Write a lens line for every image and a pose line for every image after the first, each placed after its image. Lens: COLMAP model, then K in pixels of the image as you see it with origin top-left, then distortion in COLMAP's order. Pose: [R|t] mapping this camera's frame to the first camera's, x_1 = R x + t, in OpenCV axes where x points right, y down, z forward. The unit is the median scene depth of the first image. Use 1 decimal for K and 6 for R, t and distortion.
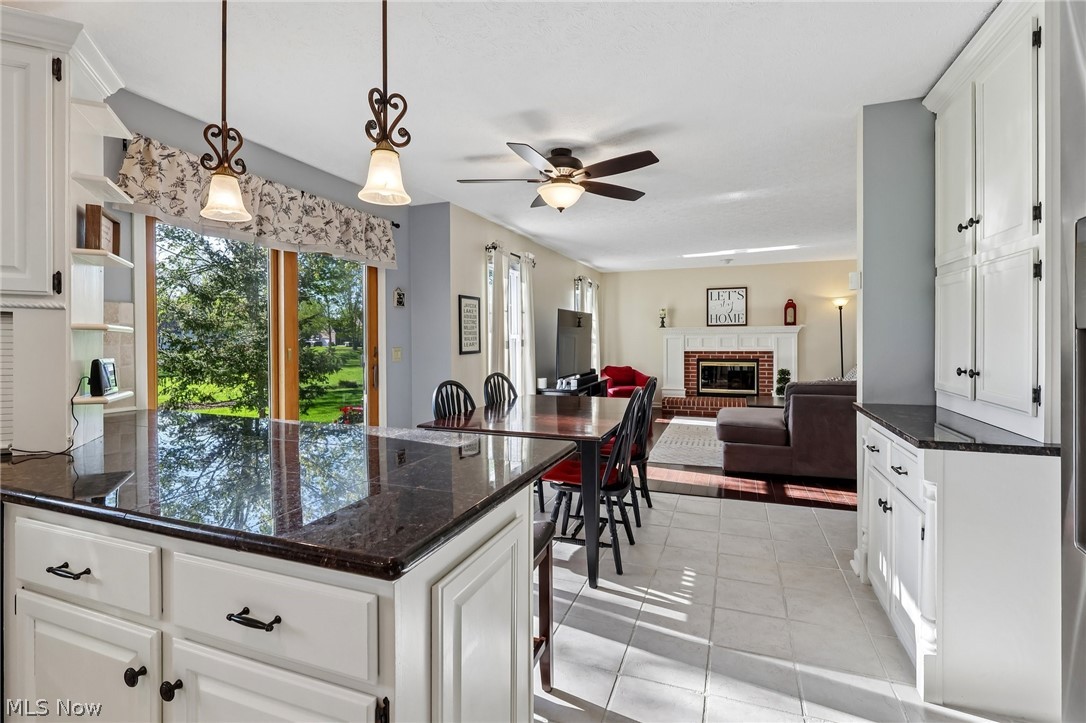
lens RADIAL K [[509.1, 0, 543.8], [0, 509.1, 344.8], [0, 0, 1]] dist [0.002101, 0.000359]
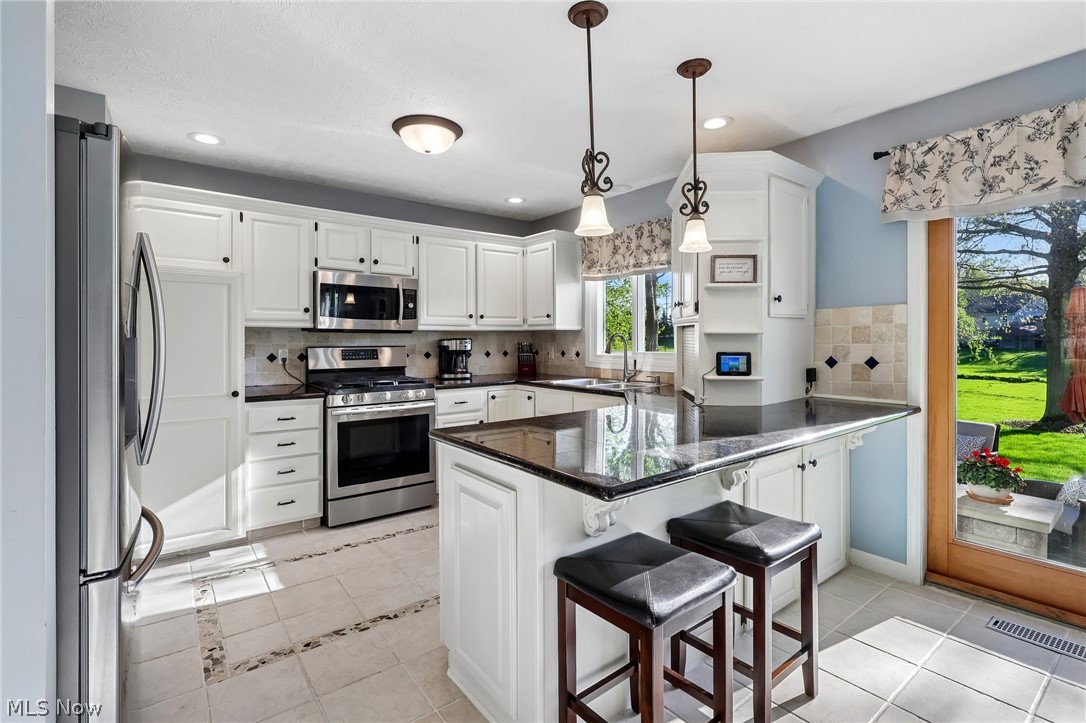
lens RADIAL K [[509.1, 0, 543.8], [0, 509.1, 344.8], [0, 0, 1]] dist [0.002101, 0.000359]
pose [[-0.523766, 0.011465, -0.851785, 0.291470], [-0.002411, 0.999885, 0.014941, -0.007412], [0.851859, 0.009879, -0.523678, 0.538169]]
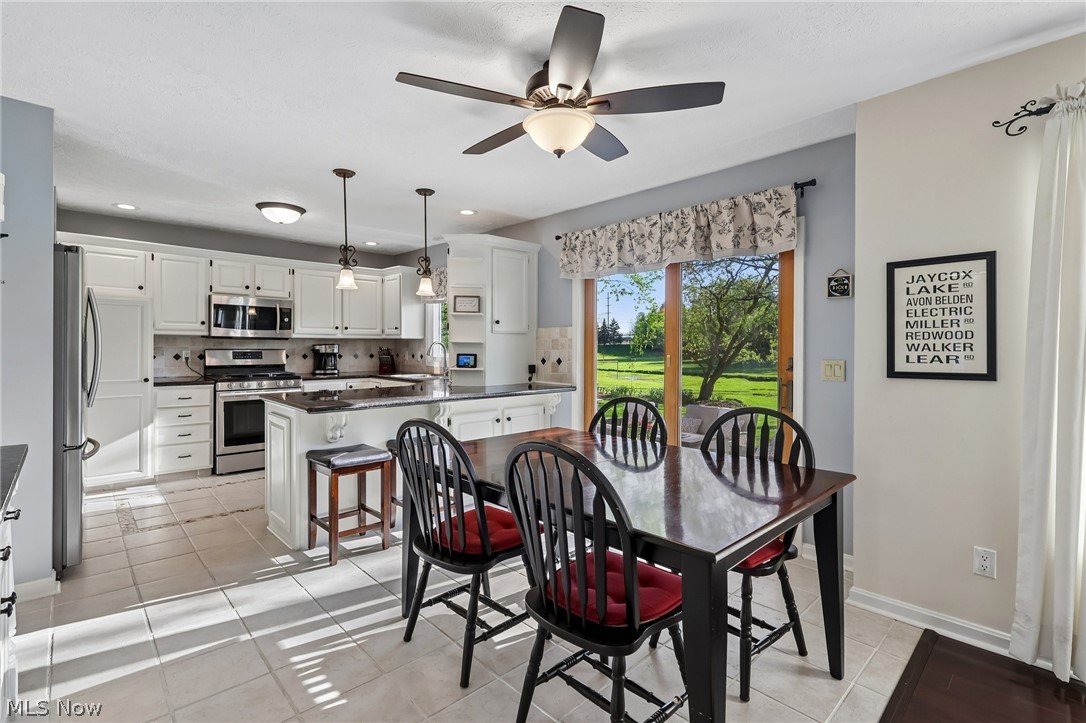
lens RADIAL K [[503.6, 0, 545.3], [0, 503.6, 352.8], [0, 0, 1]] dist [-0.000475, 0.000164]
pose [[-0.429432, 0.009967, -0.903044, 0.497858], [-0.012127, 0.999785, 0.016801, -0.010886], [0.903018, 0.018166, -0.429219, 0.992186]]
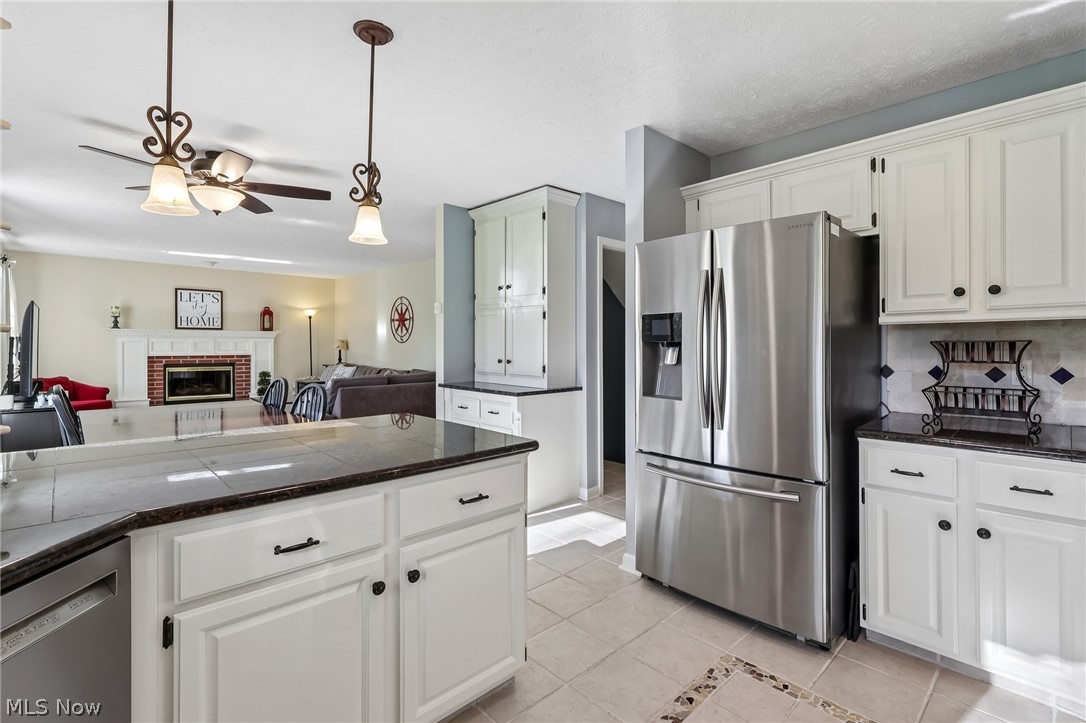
lens RADIAL K [[509.1, 0, 543.8], [0, 509.1, 344.8], [0, 0, 1]] dist [0.002101, 0.000359]
pose [[0.435446, 0.003642, 0.900207, -0.459064], [0.003902, 0.999975, -0.005933, 0.000996], [-0.900206, 0.006096, 0.435421, -0.004102]]
